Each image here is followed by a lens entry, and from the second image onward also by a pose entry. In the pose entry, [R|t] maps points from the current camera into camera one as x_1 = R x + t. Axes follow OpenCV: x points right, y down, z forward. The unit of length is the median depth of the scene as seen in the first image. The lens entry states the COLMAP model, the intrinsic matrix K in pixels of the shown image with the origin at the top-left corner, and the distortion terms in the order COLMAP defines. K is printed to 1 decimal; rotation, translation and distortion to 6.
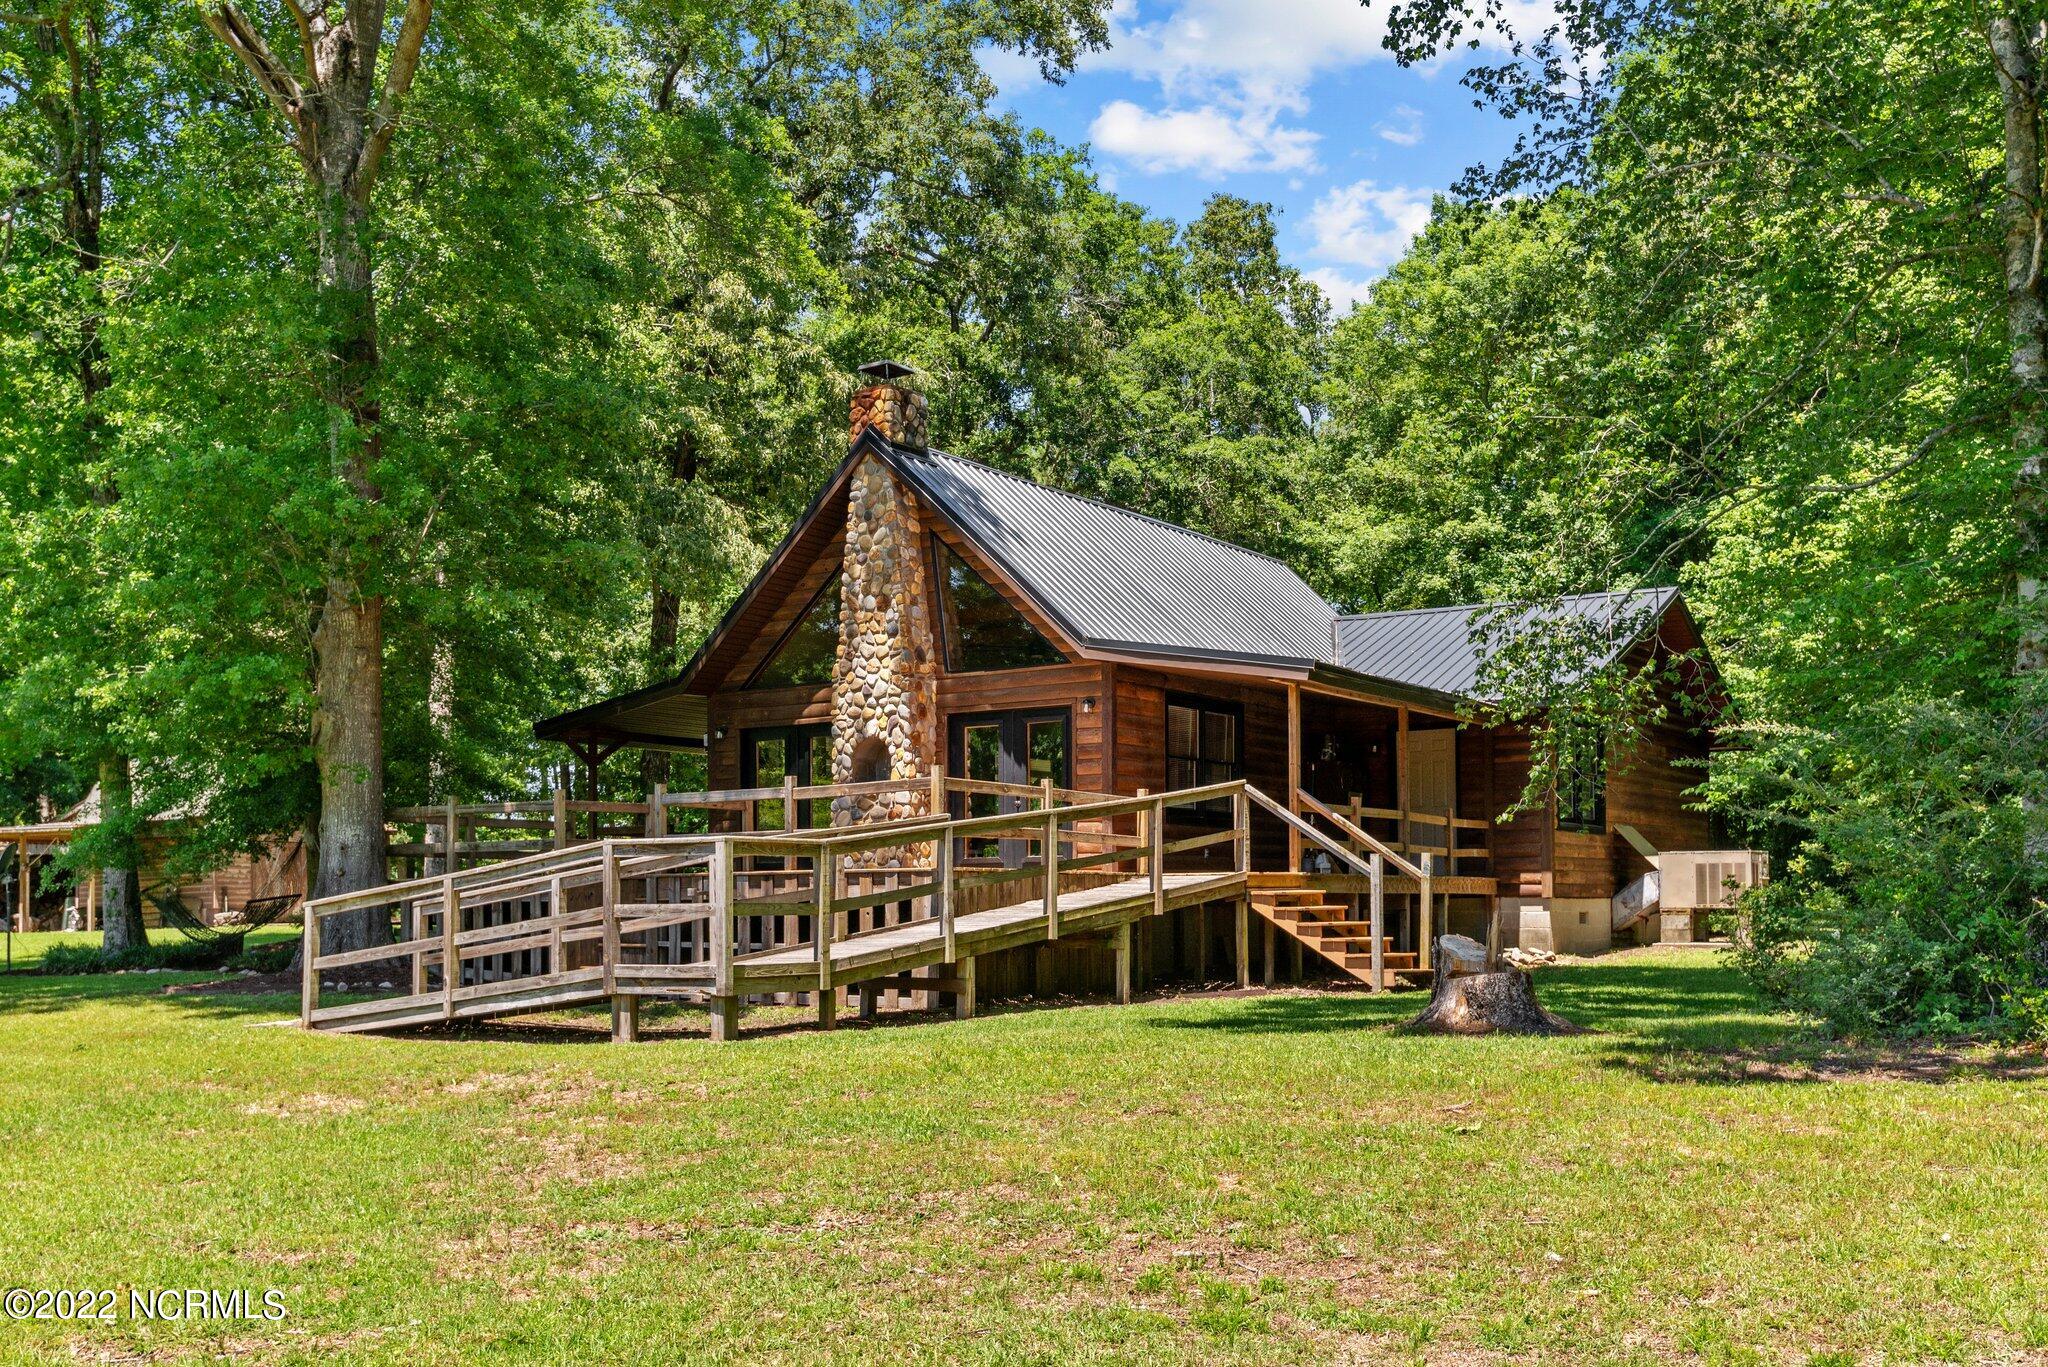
lens RADIAL K [[2238.0, 0, 1024.0], [0, 2238.0, 683.5], [0, 0, 1]] dist [-0.009500, -0.001493]
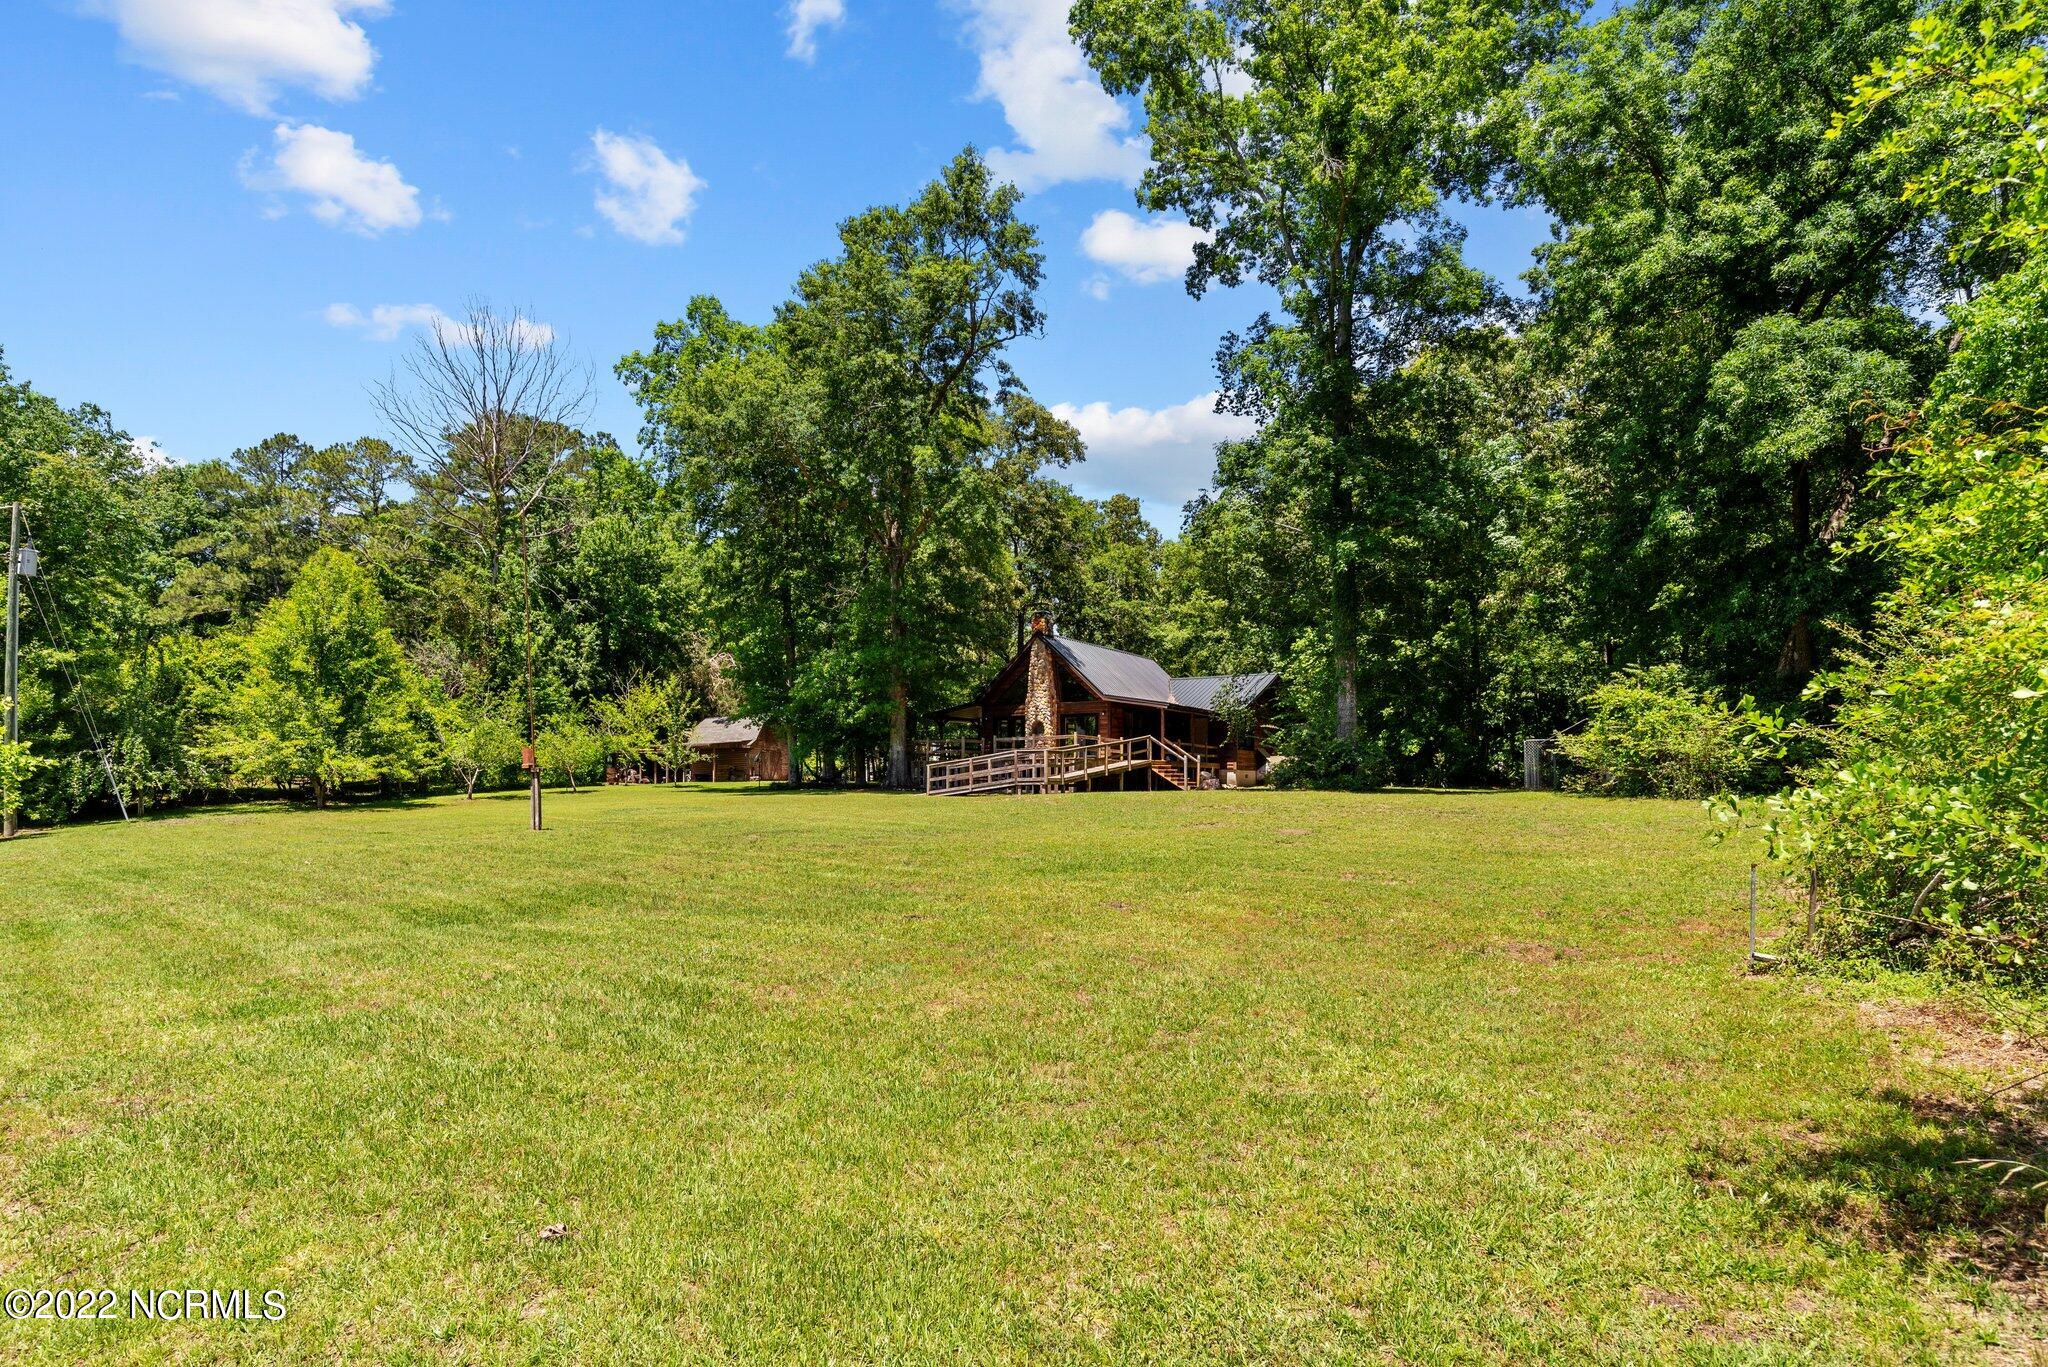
lens RADIAL K [[1069.7, 0, 1024.0], [0, 1069.7, 683.5], [0, 0, 1]] dist [-0.001740, -0.000097]
pose [[0.999851, 0.007556, 0.015551, -0.112811], [-0.007656, 0.999950, 0.006392, -0.042408], [-0.015502, -0.006510, 0.999859, -0.623723]]
